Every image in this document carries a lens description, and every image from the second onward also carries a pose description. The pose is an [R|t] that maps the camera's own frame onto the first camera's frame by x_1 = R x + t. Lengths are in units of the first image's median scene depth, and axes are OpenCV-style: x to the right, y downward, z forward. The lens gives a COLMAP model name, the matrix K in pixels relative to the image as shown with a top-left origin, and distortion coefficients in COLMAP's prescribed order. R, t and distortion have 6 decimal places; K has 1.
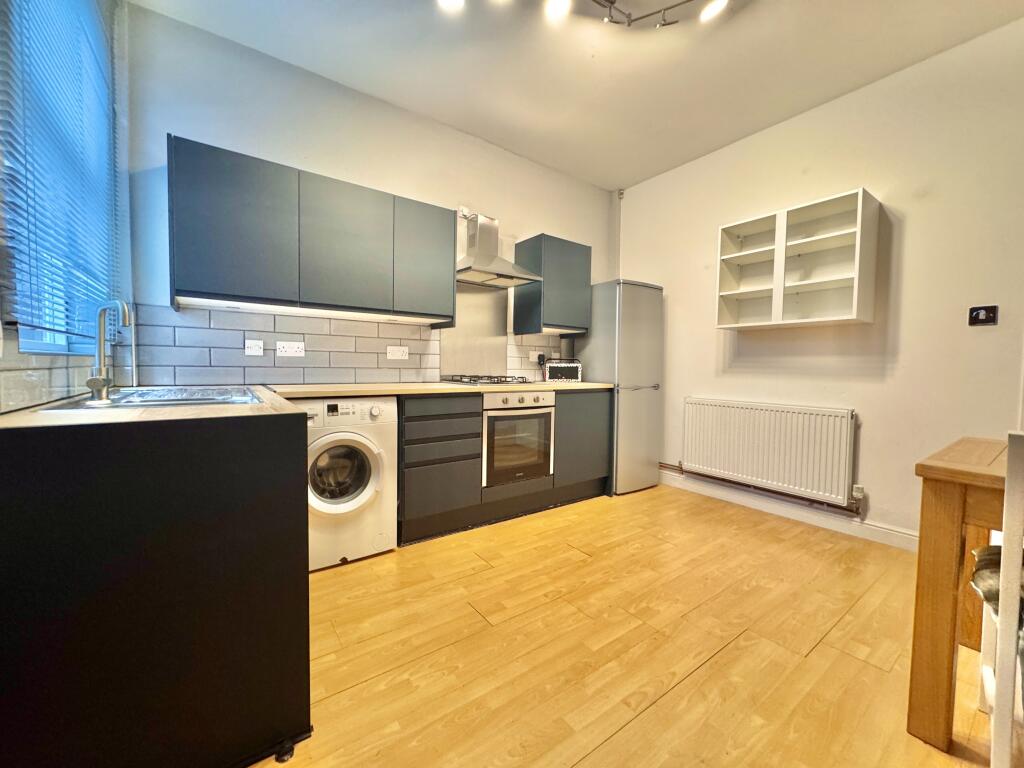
lens RADIAL K [[409.6, 0, 509.2], [0, 409.6, 382.5], [0, 0, 1]] dist [-0.002323, 0.000180]
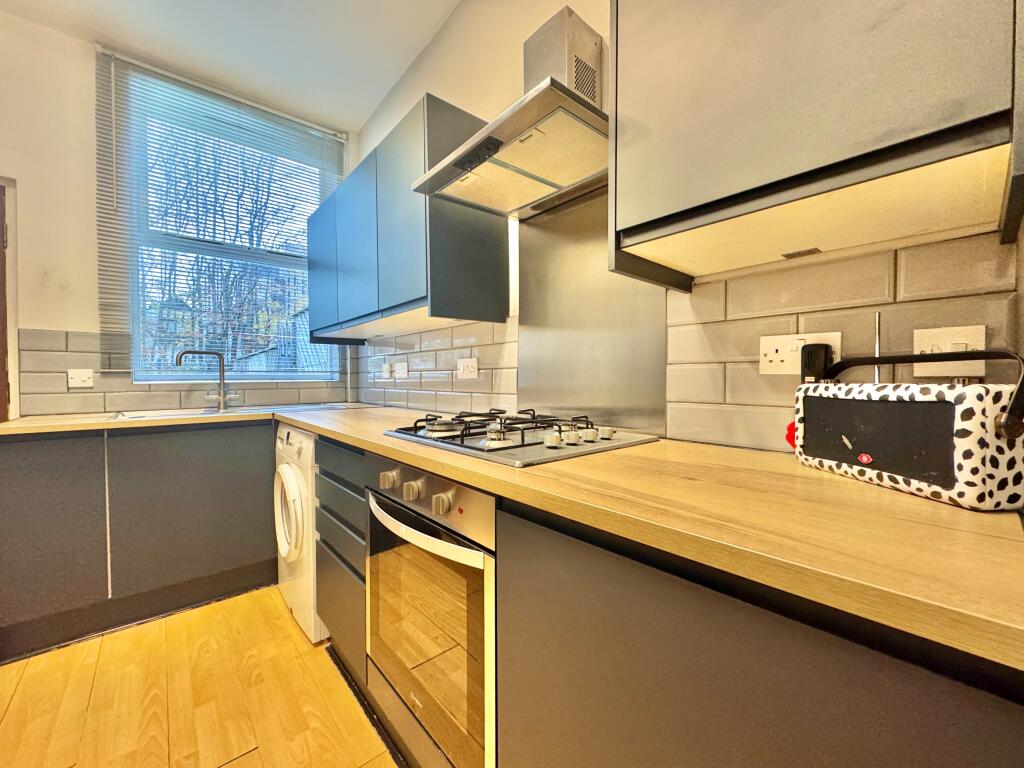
lens RADIAL K [[409.6, 0, 510.1], [0, 409.6, 384.2], [0, 0, 1]] dist [-0.002323, 0.000180]
pose [[0.088828, 0.003686, -0.996040, 0.412349], [-0.033525, 0.999438, 0.000709, -0.055297], [0.995483, 0.033329, 0.088902, 1.115465]]
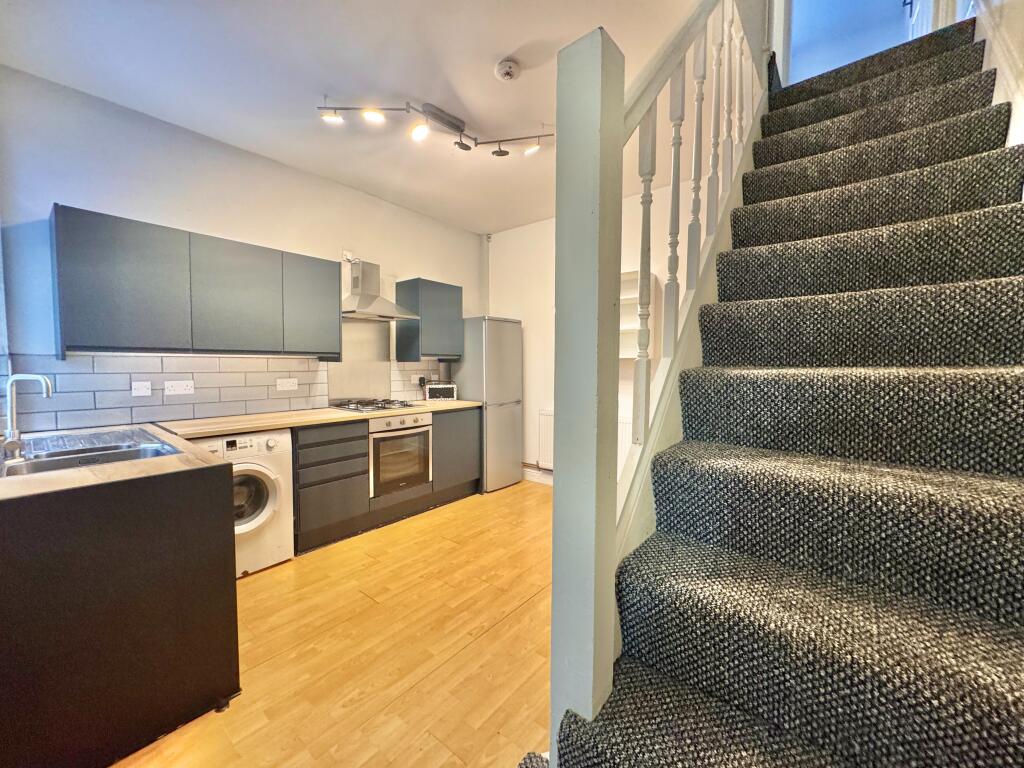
lens RADIAL K [[409.6, 0, 510.9], [0, 409.6, 383.7], [0, 0, 1]] dist [-0.002323, 0.000180]
pose [[0.965286, -0.021886, 0.260278, 0.027821], [0.019099, 0.999730, 0.013234, -0.084600], [-0.260497, -0.007804, 0.965443, -0.254569]]
